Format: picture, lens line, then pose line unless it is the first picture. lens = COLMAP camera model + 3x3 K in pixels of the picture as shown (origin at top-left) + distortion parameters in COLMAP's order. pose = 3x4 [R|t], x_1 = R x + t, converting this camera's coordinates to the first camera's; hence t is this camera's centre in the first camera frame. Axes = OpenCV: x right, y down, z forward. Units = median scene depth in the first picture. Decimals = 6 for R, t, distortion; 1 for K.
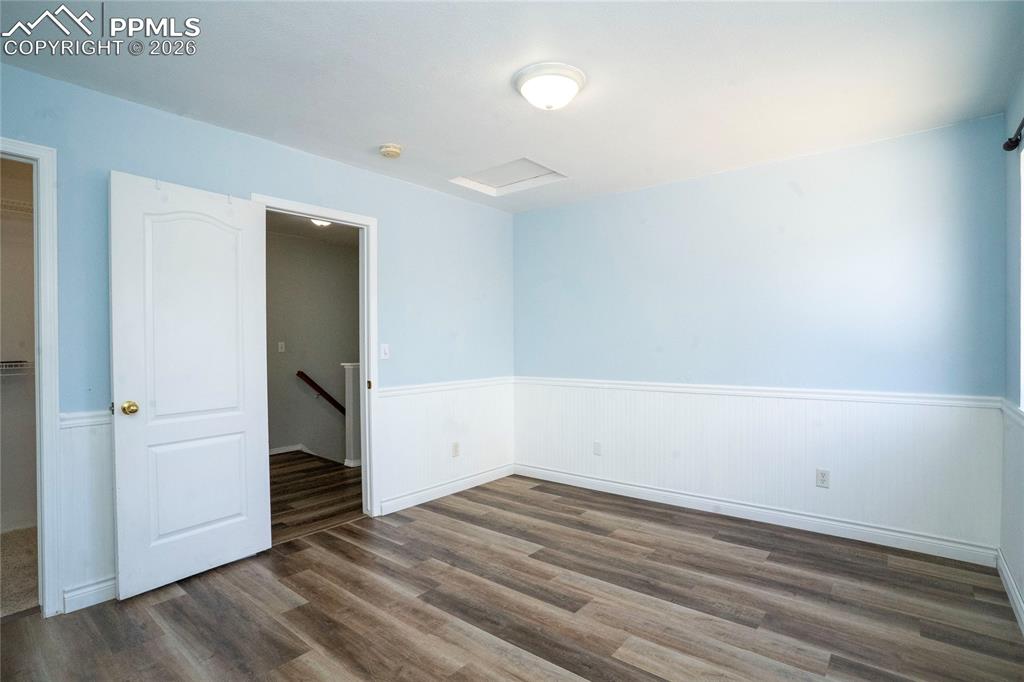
lens RADIAL K [[503.6, 0, 509.4], [0, 503.6, 345.1], [0, 0, 1]] dist [-0.038631, 0.011518]
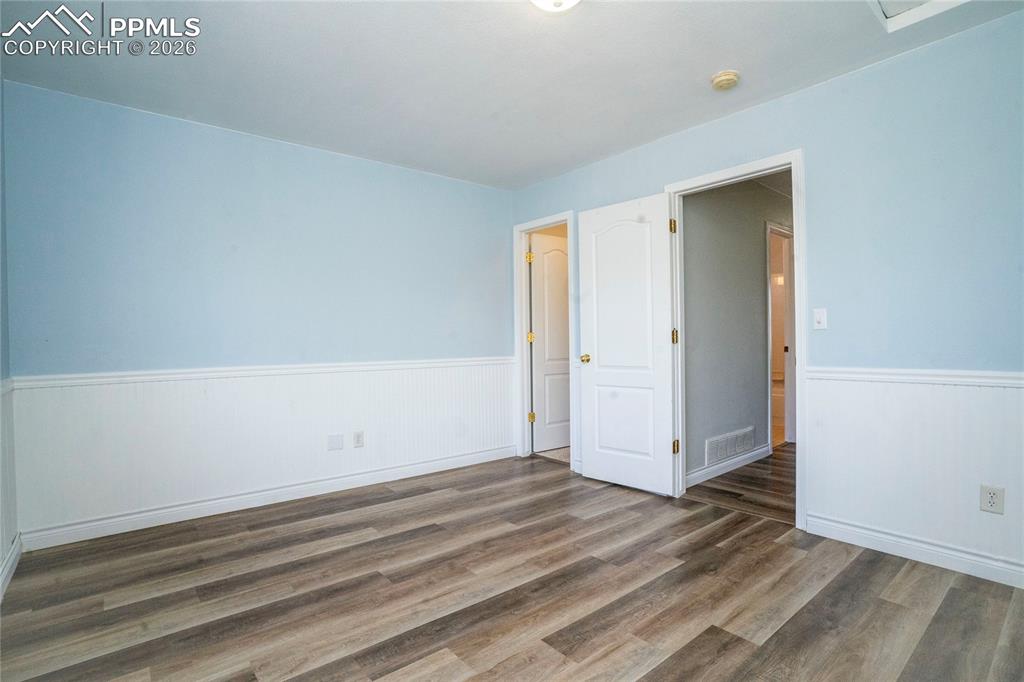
lens RADIAL K [[503.6, 0, 509.7], [0, 503.6, 339.2], [0, 0, 1]] dist [-0.038631, 0.011518]
pose [[-0.177842, 0.007025, -0.984034, 0.777588], [0.006382, 0.999962, 0.005985, 0.049300], [0.984038, -0.005215, -0.177880, 0.934097]]
